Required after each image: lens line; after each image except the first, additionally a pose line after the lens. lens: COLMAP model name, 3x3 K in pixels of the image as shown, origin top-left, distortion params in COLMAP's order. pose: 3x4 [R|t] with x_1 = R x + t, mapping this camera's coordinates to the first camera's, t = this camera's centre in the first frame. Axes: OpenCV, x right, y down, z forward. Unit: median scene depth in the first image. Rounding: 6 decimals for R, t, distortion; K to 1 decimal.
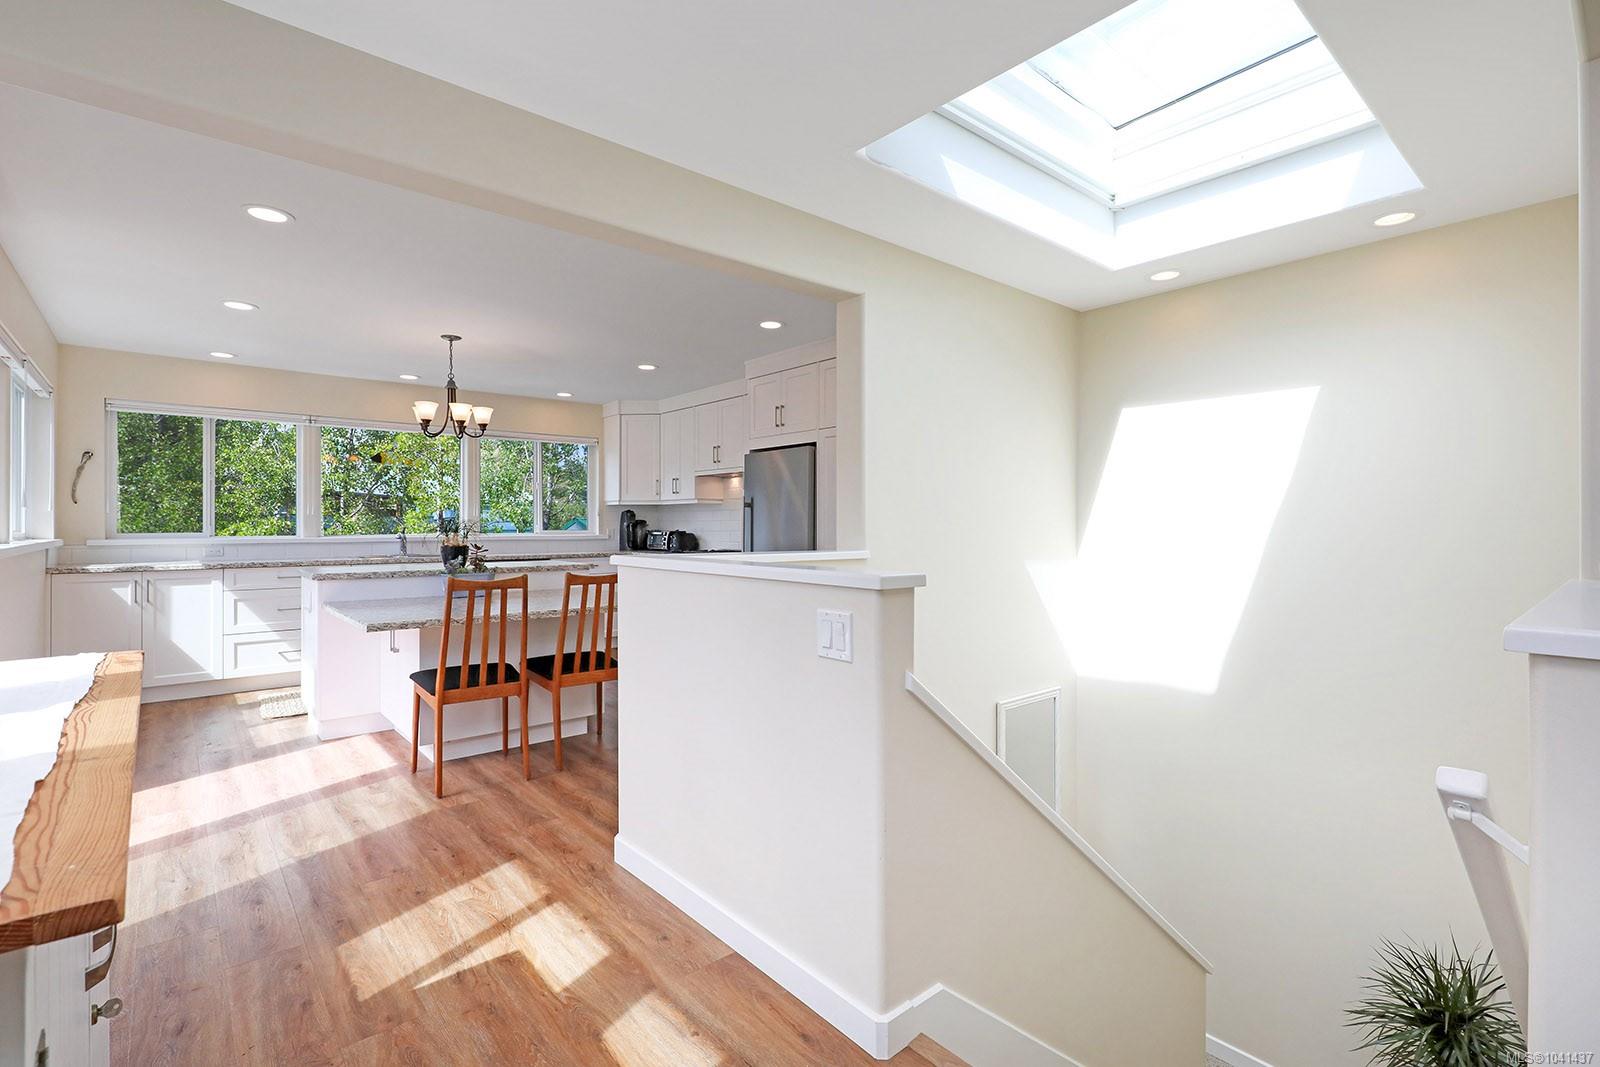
lens RADIAL K [[725.5, 0, 817.2], [0, 725.5, 525.8], [0, 0, 1]] dist [-0.003318, 0.001420]
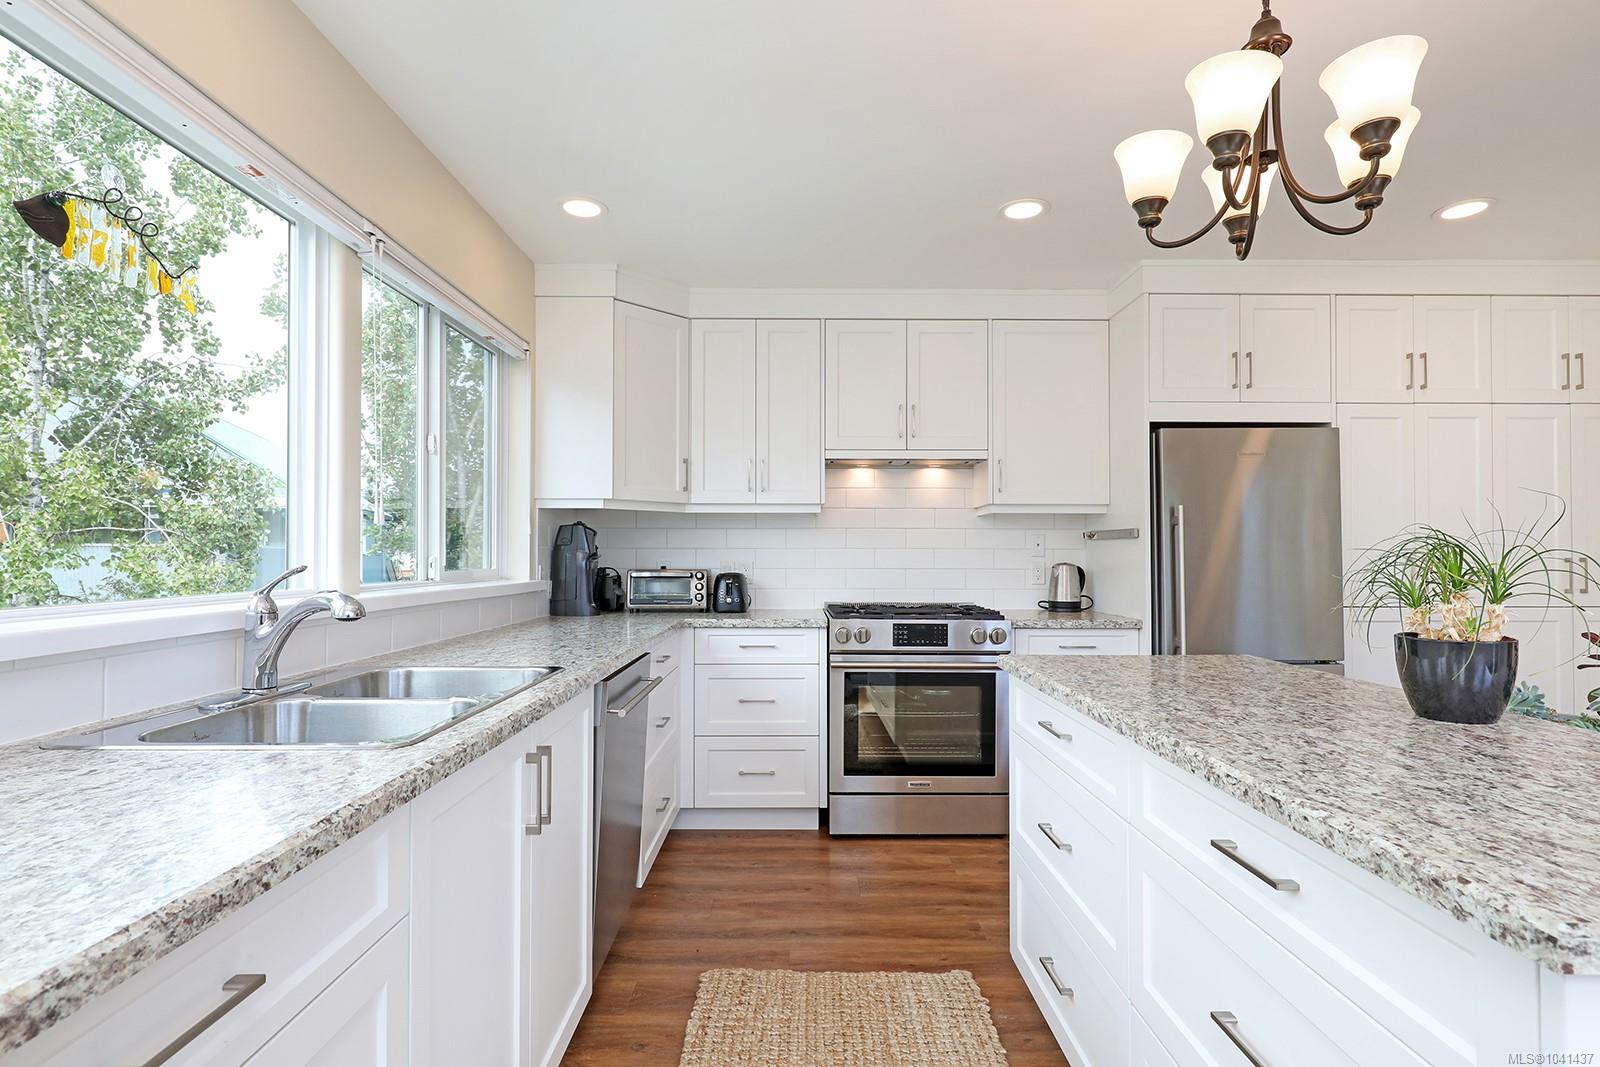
lens RADIAL K [[789.8, 0, 796.2], [0, 789.8, 547.6], [0, 0, 1]] dist [0.007244, 0.000561]
pose [[0.659436, 0.008119, 0.751717, -0.720240], [-0.001341, 0.999953, -0.009624, -0.002539], [-0.751759, 0.005338, 0.659416, 0.802739]]
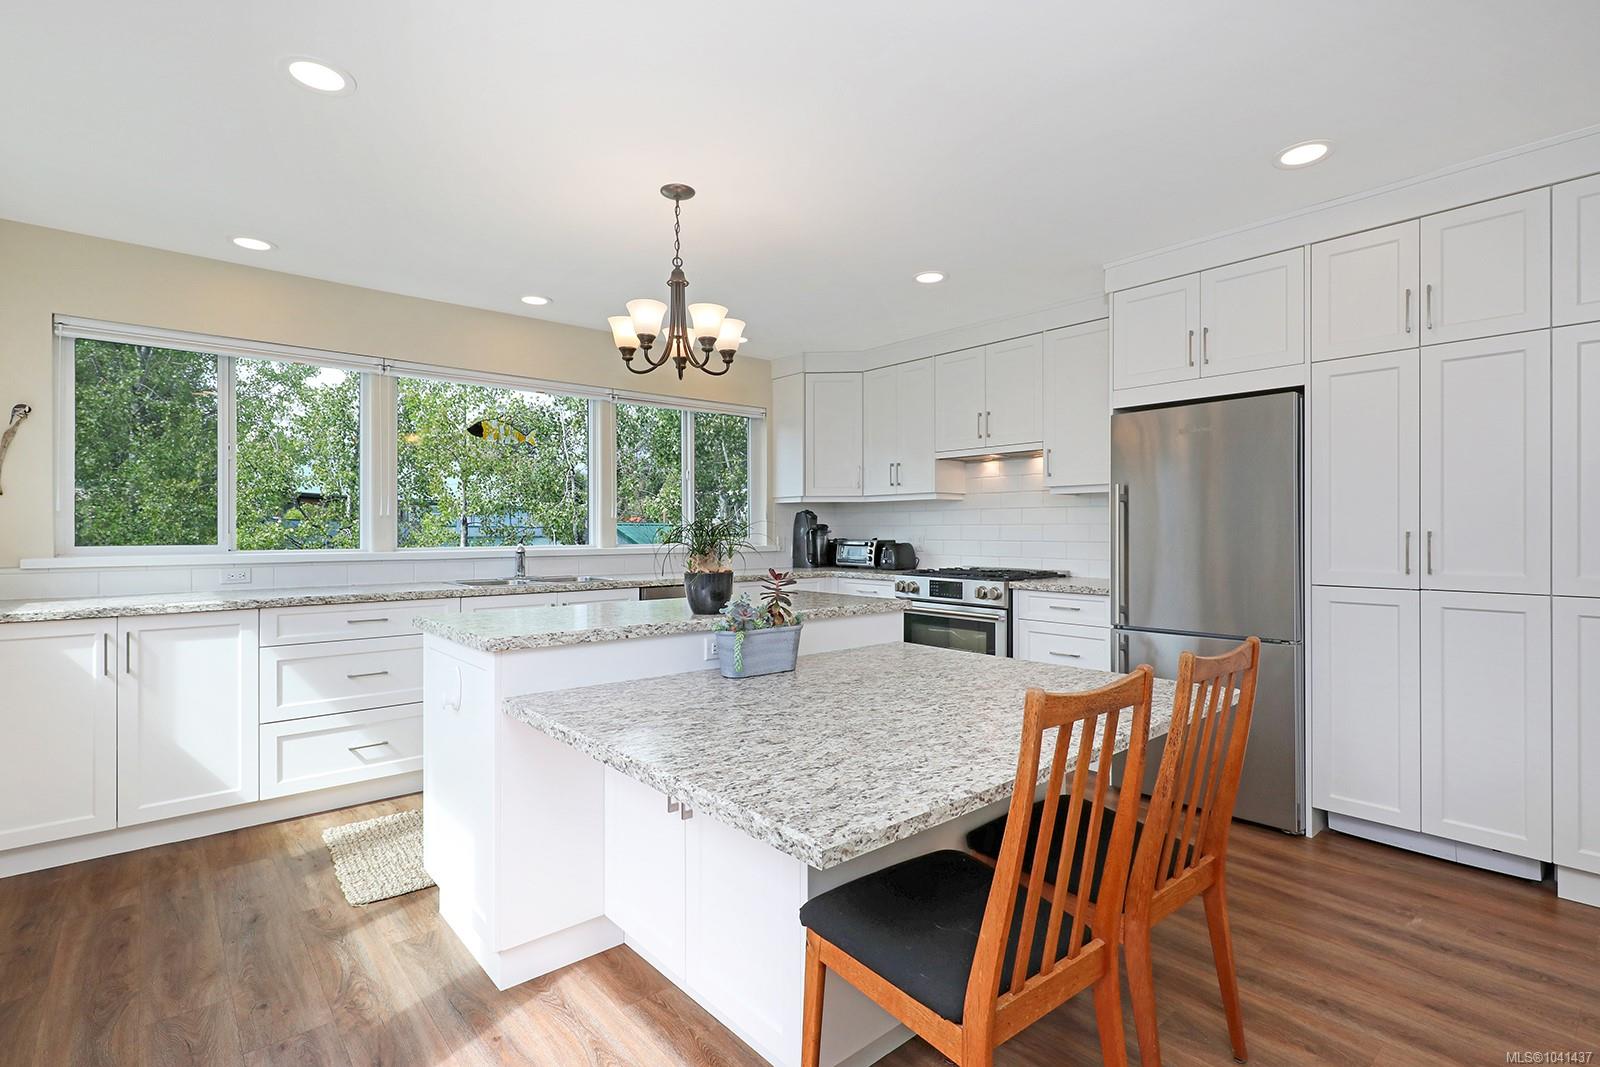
lens RADIAL K [[725.5, 0, 793.4], [0, 725.5, 531.9], [0, 0, 1]] dist [-0.003318, 0.001420]
pose [[1.000000, -0.000602, -0.000031, -0.369916], [0.000602, 1.000000, 0.000343, -0.001077], [0.000031, -0.000343, 1.000000, 0.397826]]
